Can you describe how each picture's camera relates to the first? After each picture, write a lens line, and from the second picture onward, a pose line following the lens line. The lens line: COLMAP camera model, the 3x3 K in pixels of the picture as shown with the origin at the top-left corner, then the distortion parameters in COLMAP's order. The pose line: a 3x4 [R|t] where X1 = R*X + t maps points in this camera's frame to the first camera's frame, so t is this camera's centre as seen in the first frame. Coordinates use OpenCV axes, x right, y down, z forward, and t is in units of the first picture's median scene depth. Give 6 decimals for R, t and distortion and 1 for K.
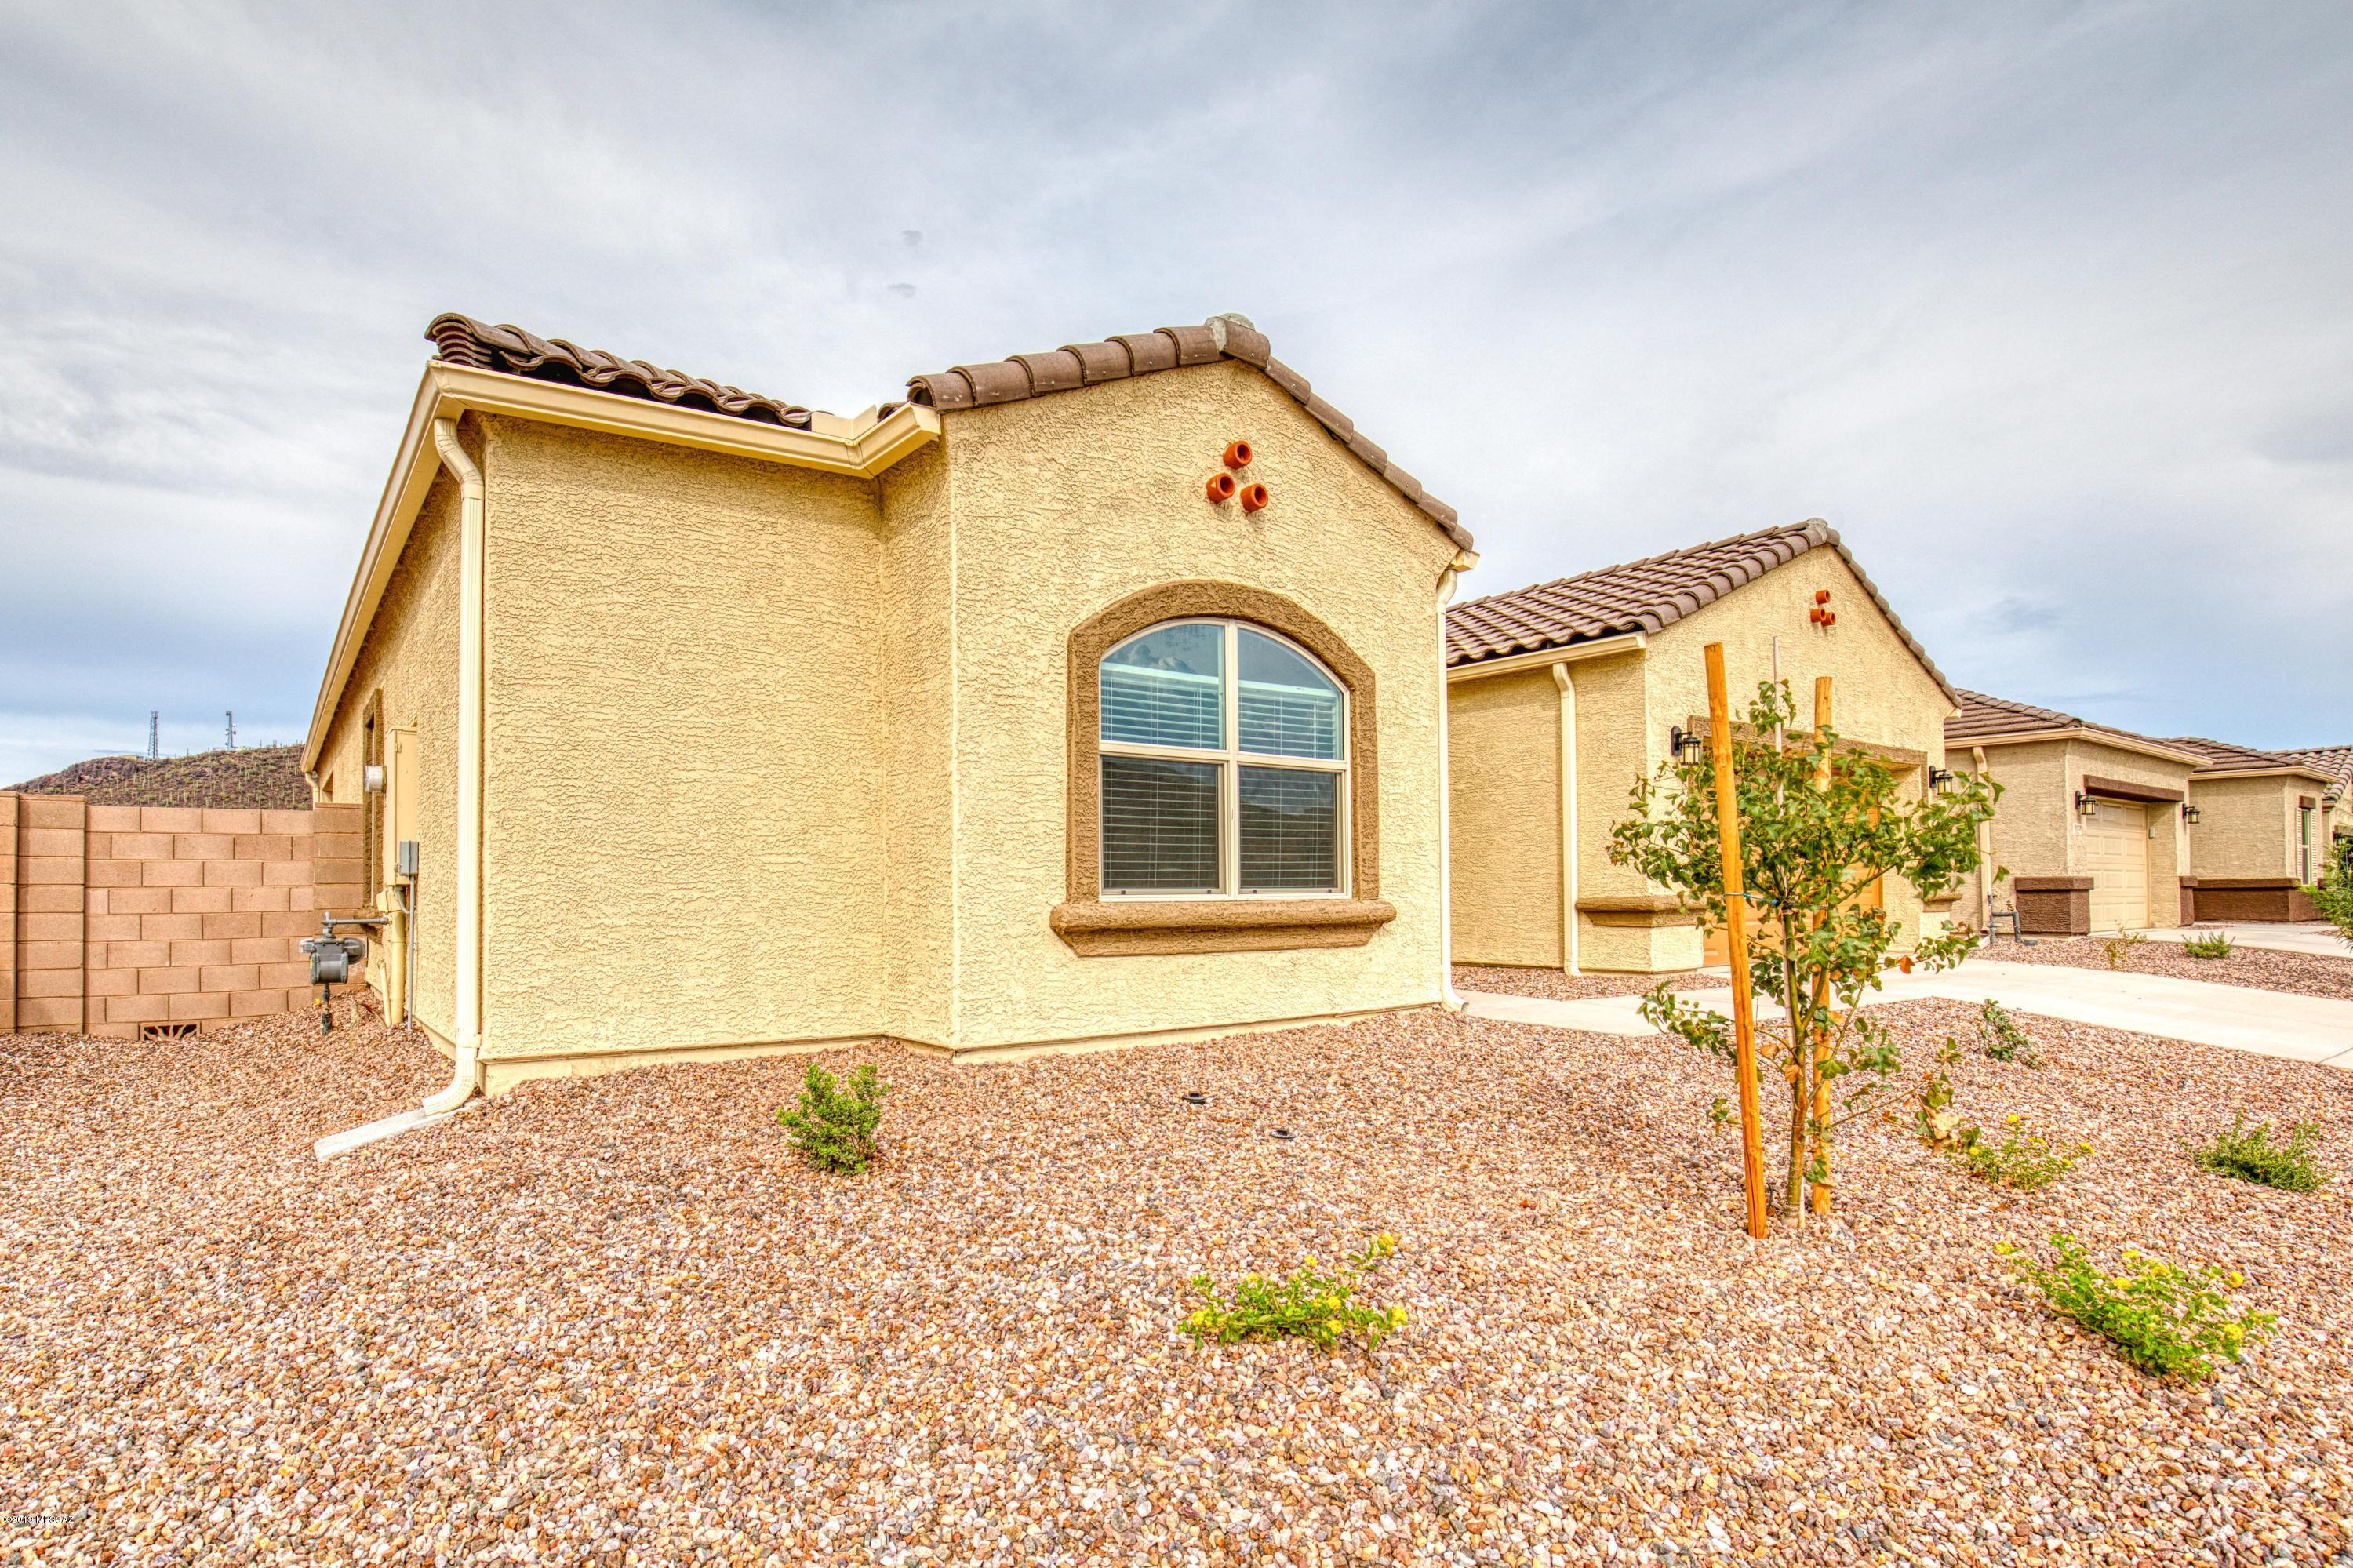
lens RADIAL K [[1200.9, 0, 1085.7], [0, 1200.9, 878.8], [0, 0, 1]] dist [-0.035496, -0.000773]
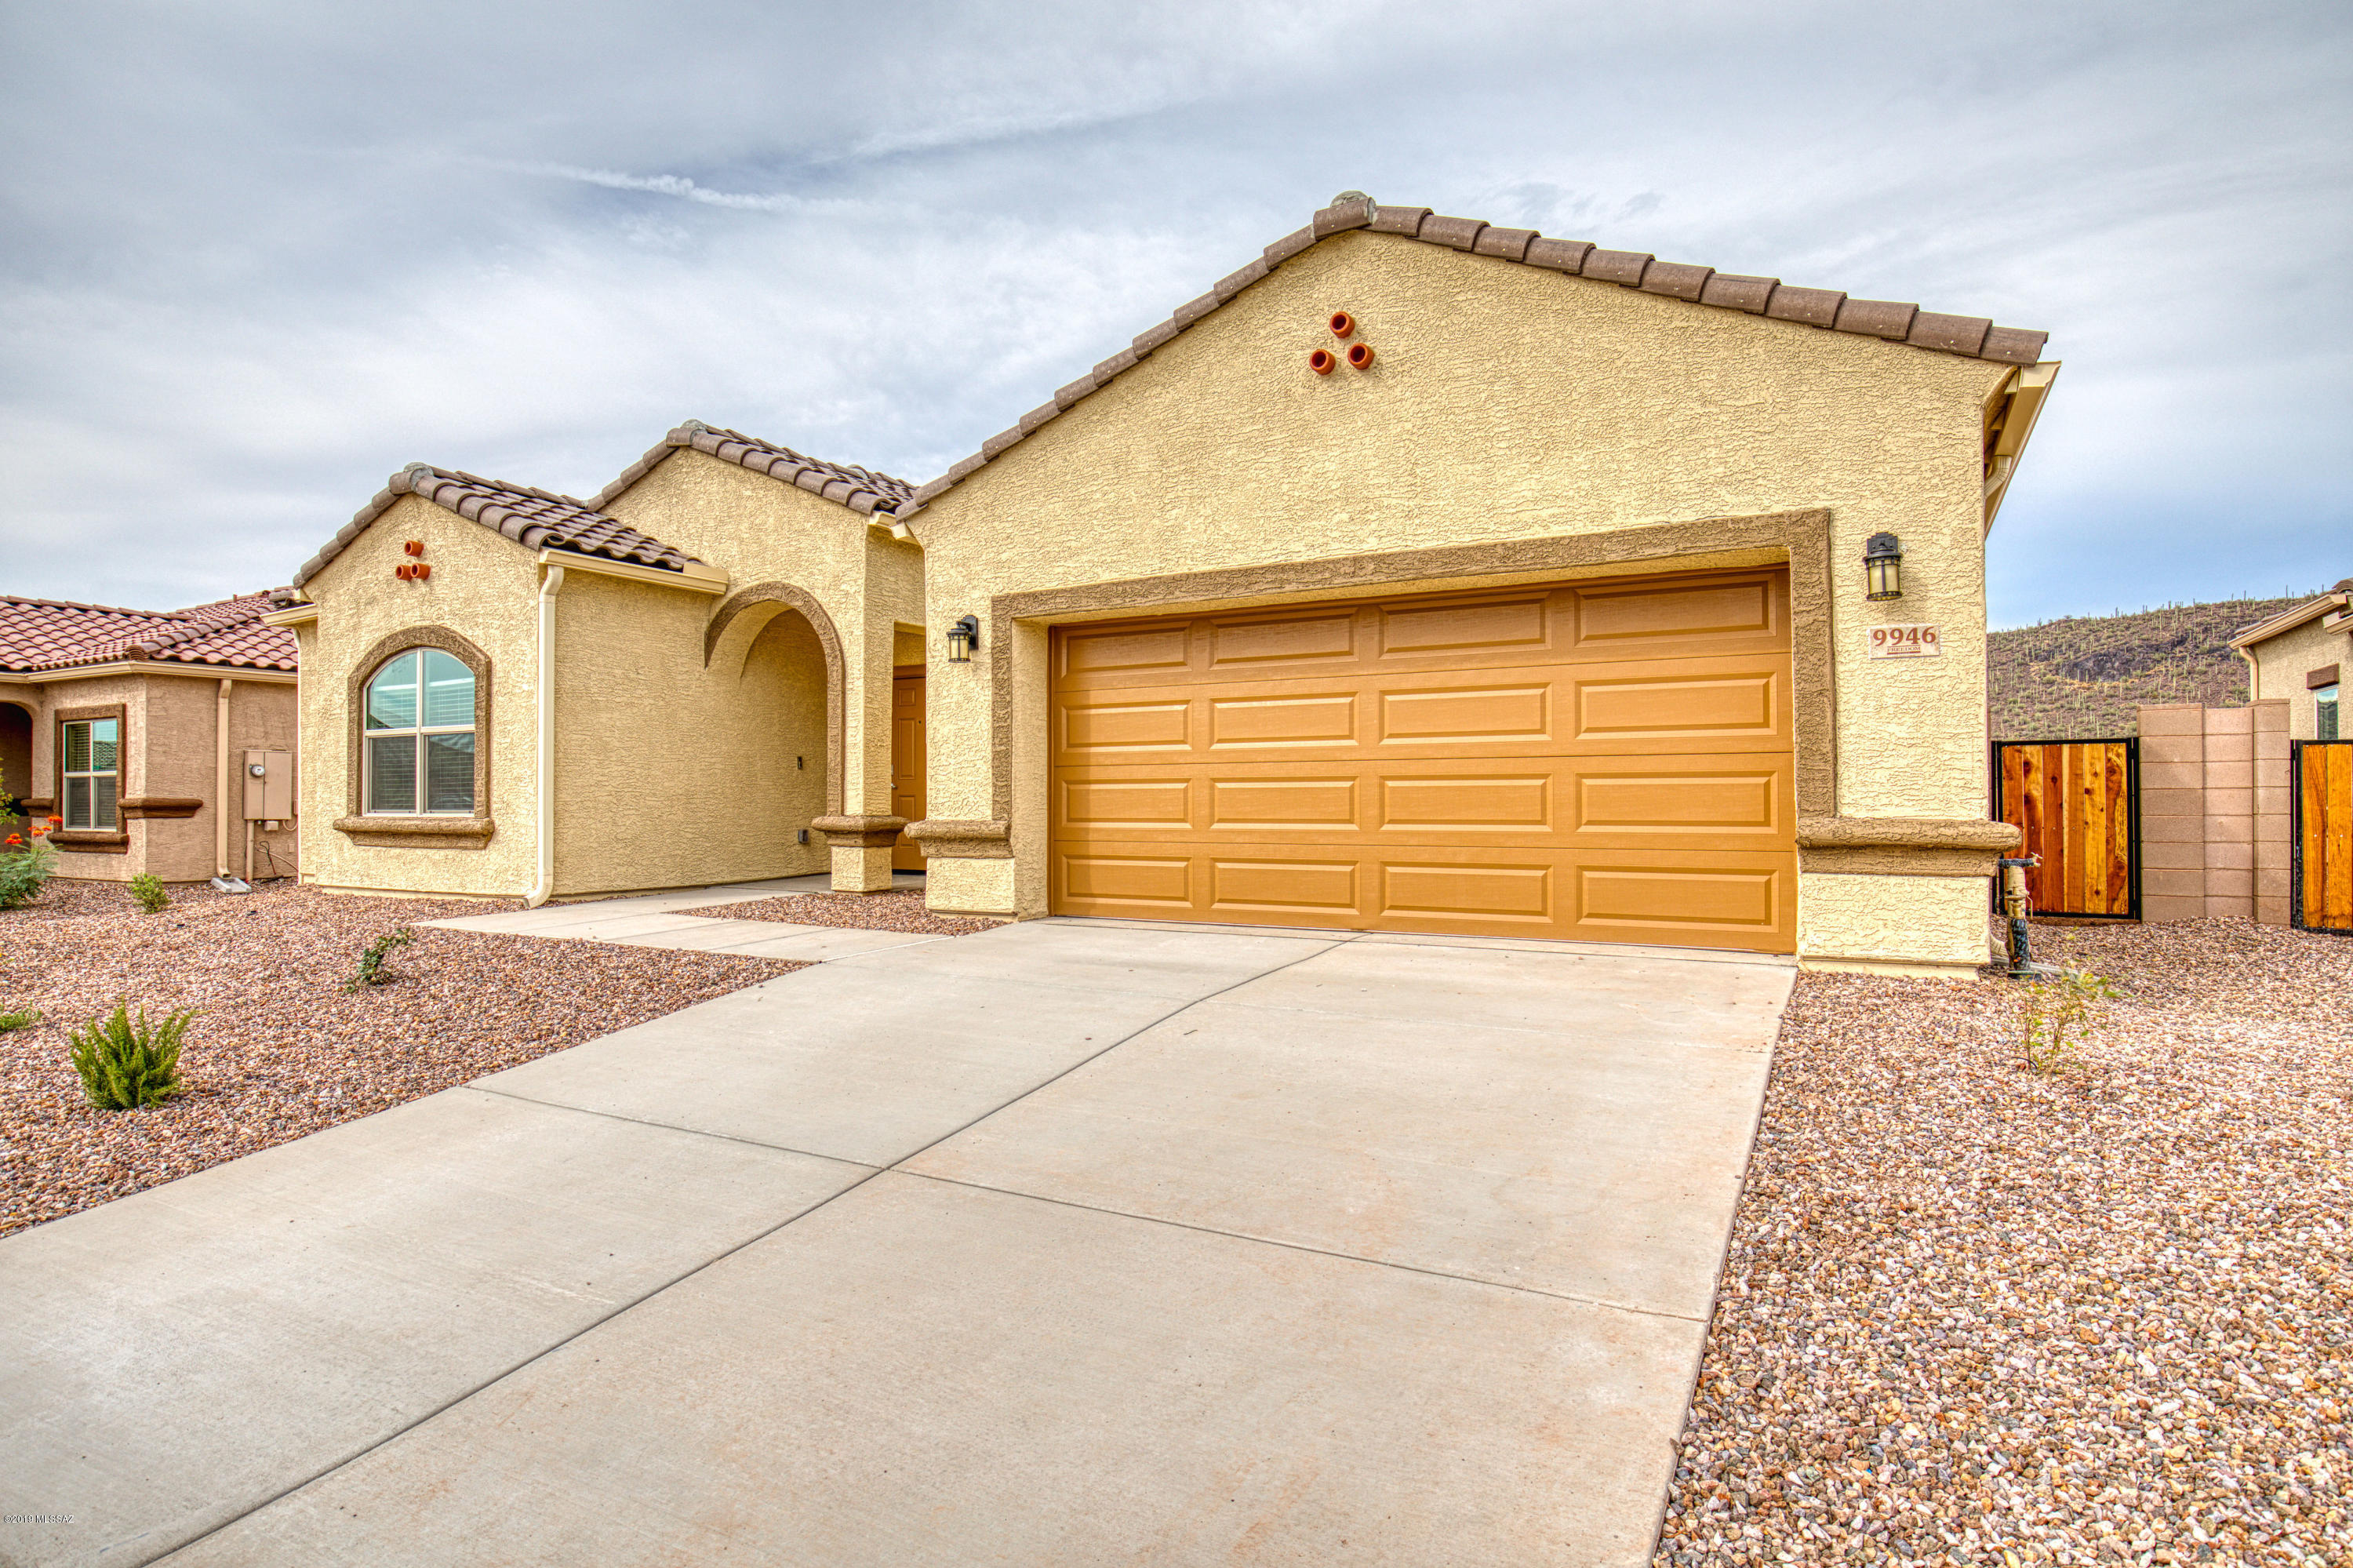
lens RADIAL K [[1254.0, 0, 1168.2], [0, 1254.0, 790.1], [0, 0, 1]] dist [-0.016999, -0.003051]
pose [[0.428619, -0.002780, -0.903481, 2.128429], [0.010048, 0.999948, 0.001689, -0.011842], [0.903430, -0.009802, 0.428625, 1.197195]]
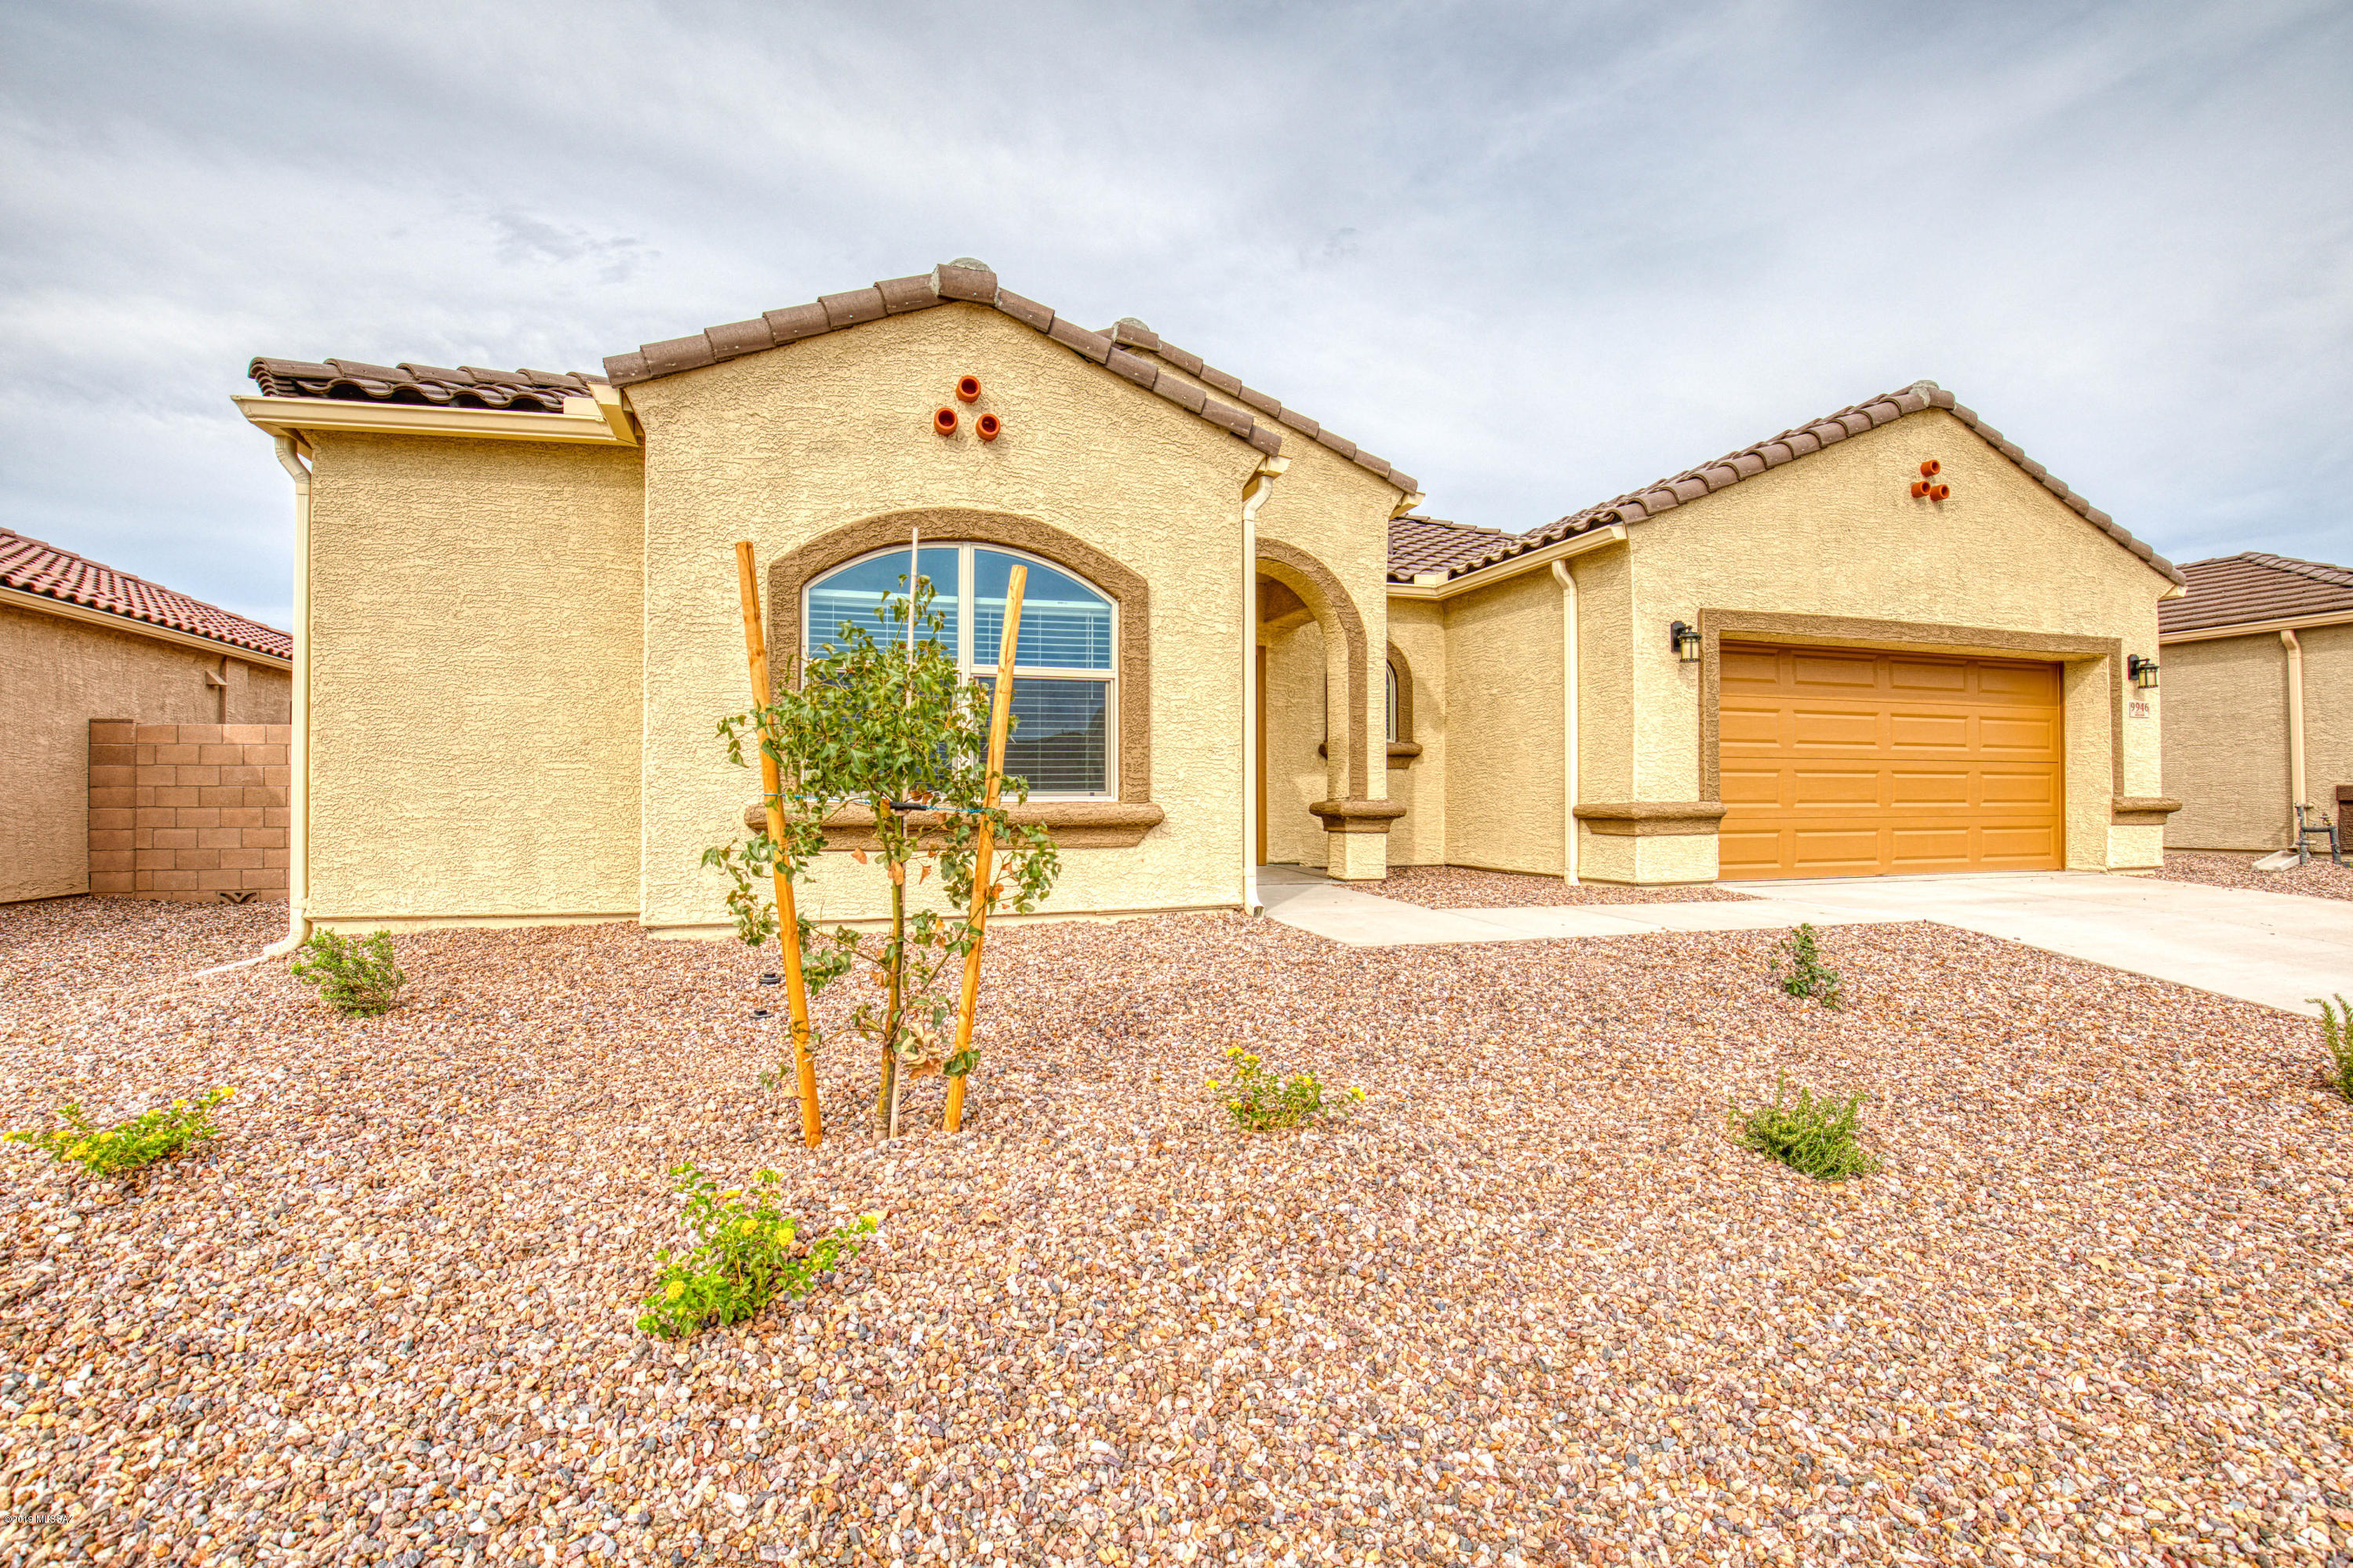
lens RADIAL K [[1074.5, 0, 1175.8], [0, 1074.5, 793.6], [0, 0, 1]] dist [-0.038799, 0.008148]
pose [[0.953770, 0.003482, -0.300516, 0.592789], [-0.001660, 0.999979, 0.006317, 0.003738], [0.300532, -0.005526, 0.953756, 0.135124]]
